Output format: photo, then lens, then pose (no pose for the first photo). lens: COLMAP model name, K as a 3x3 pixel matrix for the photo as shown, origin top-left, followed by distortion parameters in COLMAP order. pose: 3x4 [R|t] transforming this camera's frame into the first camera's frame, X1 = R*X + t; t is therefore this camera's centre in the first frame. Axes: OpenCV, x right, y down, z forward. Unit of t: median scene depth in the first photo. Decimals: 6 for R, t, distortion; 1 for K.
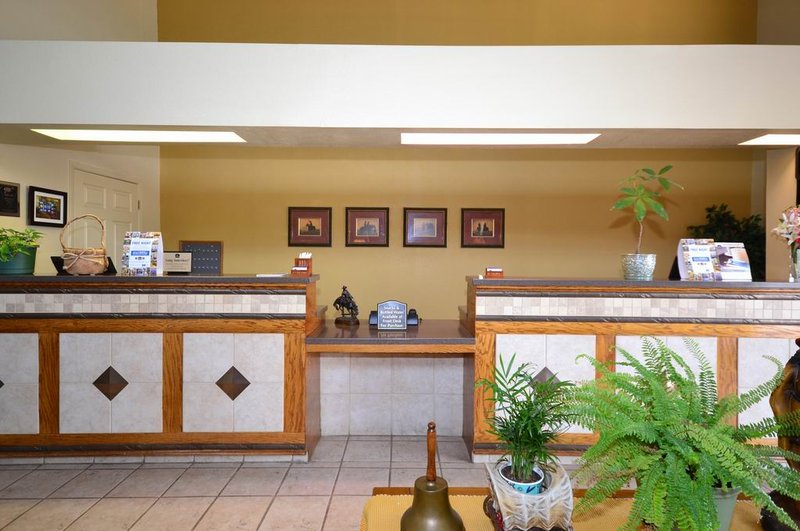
lens RADIAL K [[455.0, 0, 400.0], [0, 455.0, 265.5], [0, 0, 1]] dist [0.001725, 0.000644]
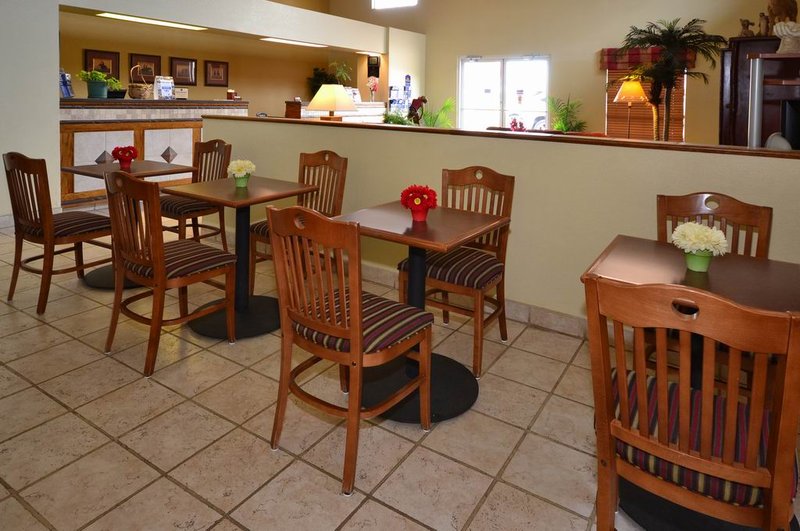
lens RADIAL K [[493.1, 0, 400.0], [0, 493.1, 265.5], [0, 0, 1]] dist [0.003532, 0.000832]
pose [[0.557876, -0.259186, 0.788414, -1.966382], [0.002919, 0.950590, 0.310436, 0.044667], [-0.829919, -0.170883, 0.531068, -1.153772]]
